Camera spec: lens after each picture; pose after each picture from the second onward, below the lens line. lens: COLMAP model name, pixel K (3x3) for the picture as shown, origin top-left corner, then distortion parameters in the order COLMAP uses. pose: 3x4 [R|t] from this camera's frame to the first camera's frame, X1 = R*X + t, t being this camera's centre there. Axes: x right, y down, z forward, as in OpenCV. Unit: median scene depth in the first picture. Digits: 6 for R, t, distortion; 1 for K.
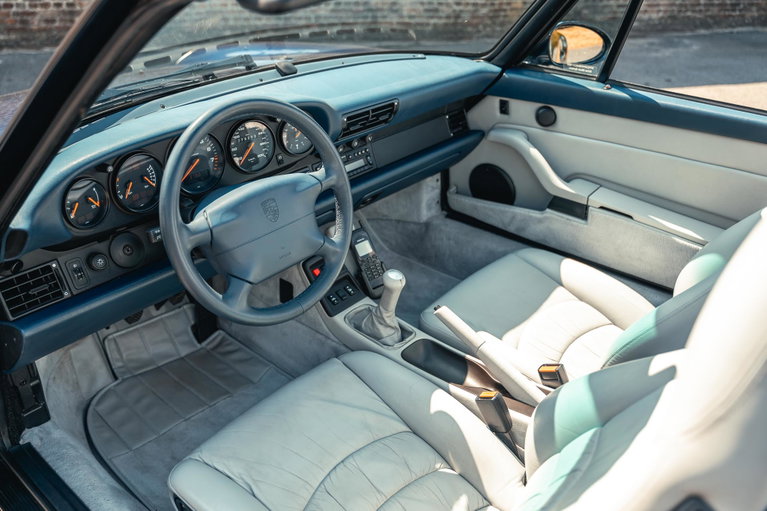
lens RADIAL K [[611.3, 0, 383.8], [0, 611.3, 256.0], [0, 0, 1]] dist [-0.002993, 0.005747]
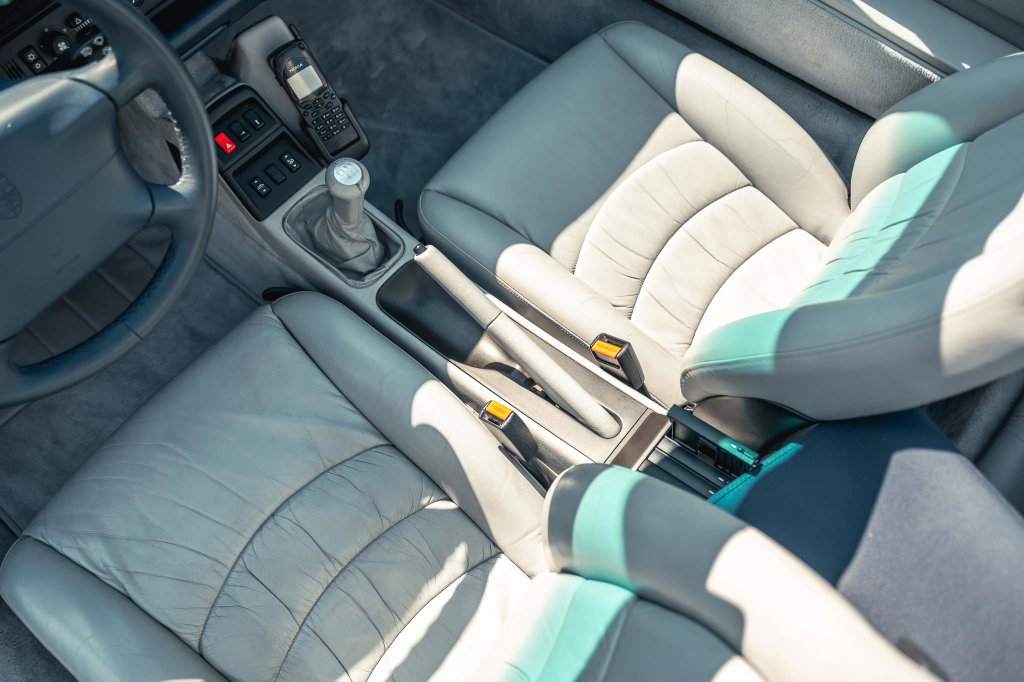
lens RADIAL K [[816.2, 0, 514.1], [0, 816.2, 333.2], [0, 0, 1]] dist [-0.002993, 0.005747]
pose [[0.999405, -0.034186, 0.004561, 0.140147], [0.026105, 0.836242, 0.547739, -0.216055], [-0.022540, -0.547294, 0.836637, 0.271069]]
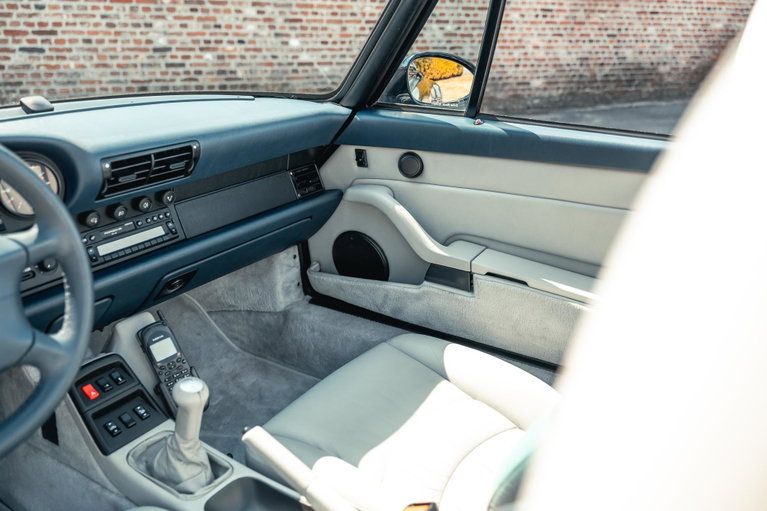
lens RADIAL K [[655.8, 0, 380.5], [0, 655.8, 254.2], [0, 0, 1]] dist [0.020127, -0.002622]
pose [[0.990743, -0.055460, 0.123903, 0.127177], [0.073733, 0.986213, -0.148144, 0.009926], [-0.113979, 0.155908, 0.981173, 0.207304]]
